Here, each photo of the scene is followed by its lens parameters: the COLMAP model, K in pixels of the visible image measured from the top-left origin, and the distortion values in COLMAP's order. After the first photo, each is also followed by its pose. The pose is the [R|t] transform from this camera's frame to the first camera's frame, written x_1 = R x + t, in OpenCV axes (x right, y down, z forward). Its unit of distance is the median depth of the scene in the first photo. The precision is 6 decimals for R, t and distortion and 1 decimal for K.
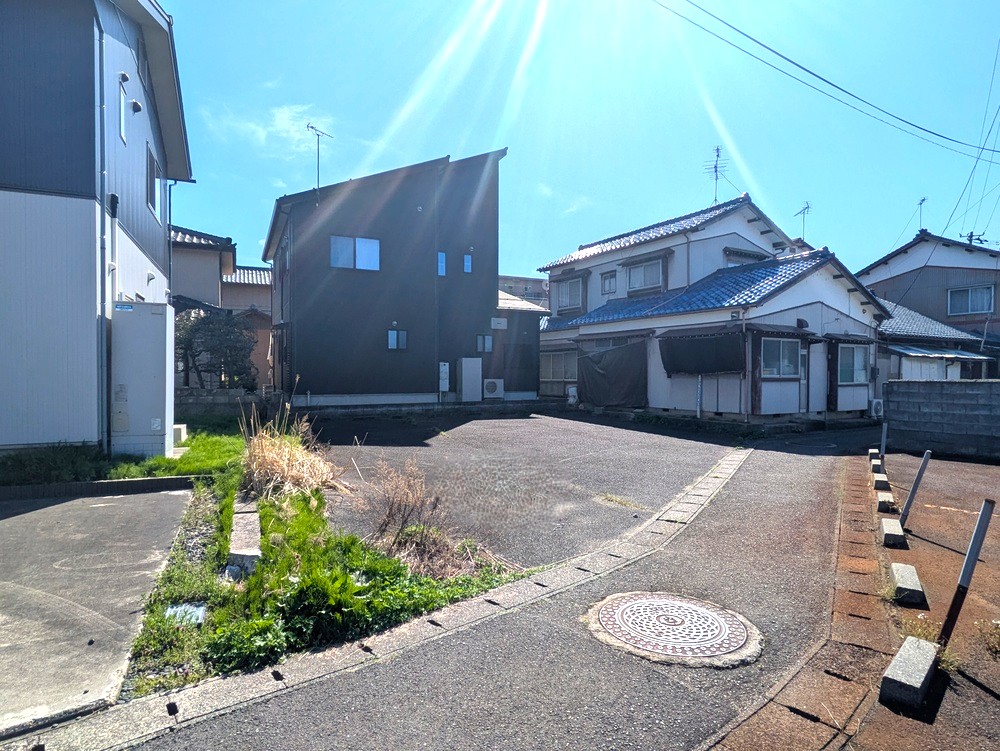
lens RADIAL K [[568.4, 0, 504.8], [0, 568.4, 379.6], [0, 0, 1]] dist [0.005530, -0.002666]
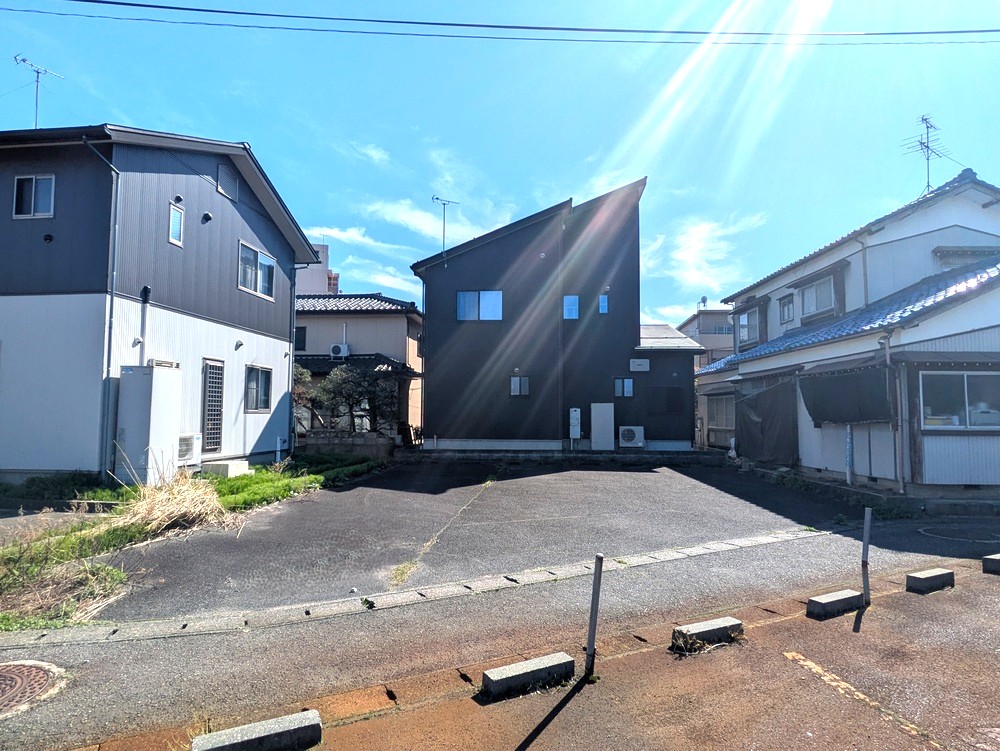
lens RADIAL K [[568.4, 0, 503.8], [0, 568.4, 375.5], [0, 0, 1]] dist [0.005530, -0.002666]
pose [[0.860306, -0.033093, -0.508702, 0.292547], [-0.010189, 0.996575, -0.082062, -0.005487], [0.509676, 0.075781, 0.857023, 0.117569]]
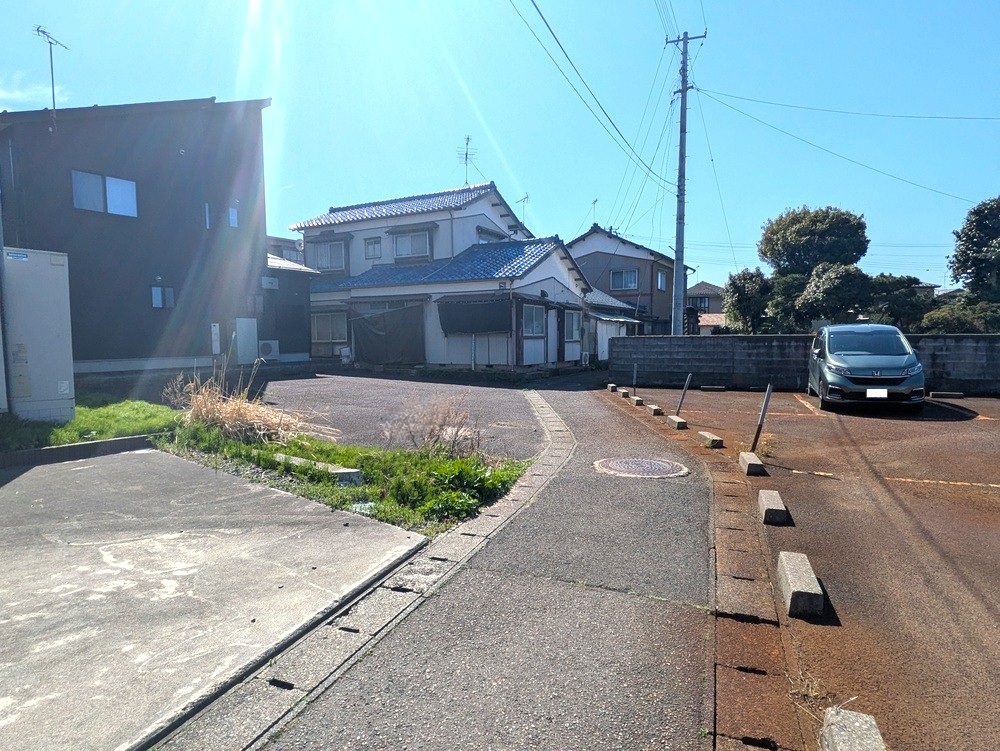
lens RADIAL K [[568.4, 0, 509.0], [0, 568.4, 376.8], [0, 0, 1]] dist [0.005530, -0.002666]
pose [[0.857744, -0.044288, 0.512166, -0.181516], [0.013412, 0.997871, 0.063827, 0.005017], [-0.513902, -0.047878, 0.856512, -0.057303]]
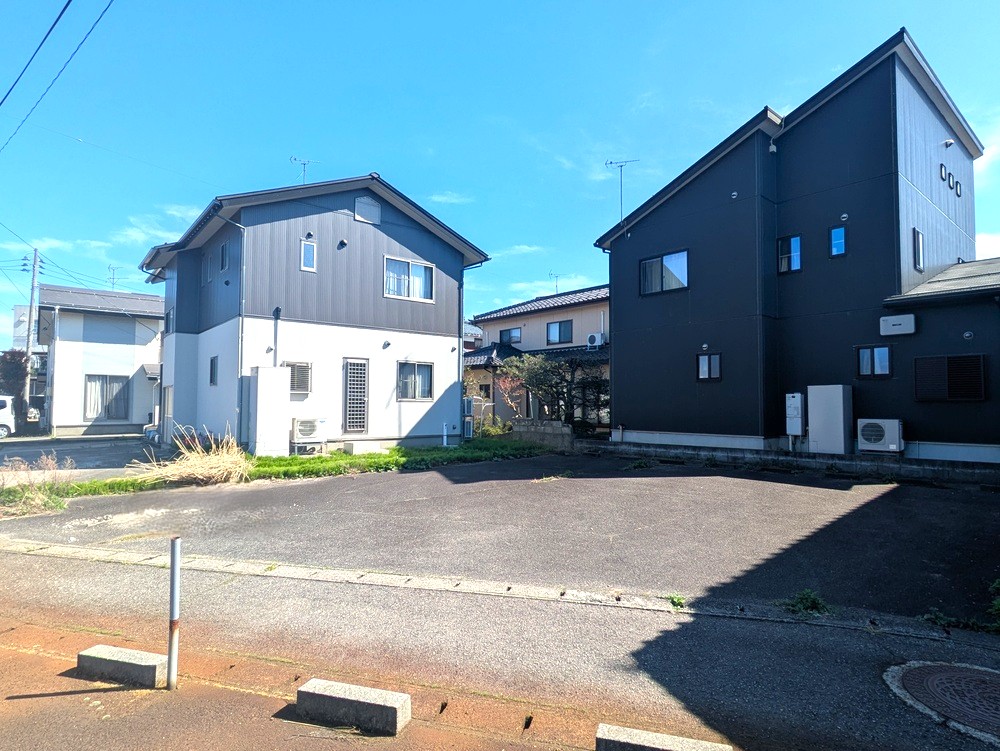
lens RADIAL K [[568.4, 0, 497.2], [0, 568.4, 378.6], [0, 0, 1]] dist [0.005530, -0.002666]
pose [[0.255107, -0.045505, -0.965841, 0.496161], [-0.015781, 0.998563, -0.051214, -0.007376], [0.966784, 0.028307, 0.254022, 0.494957]]
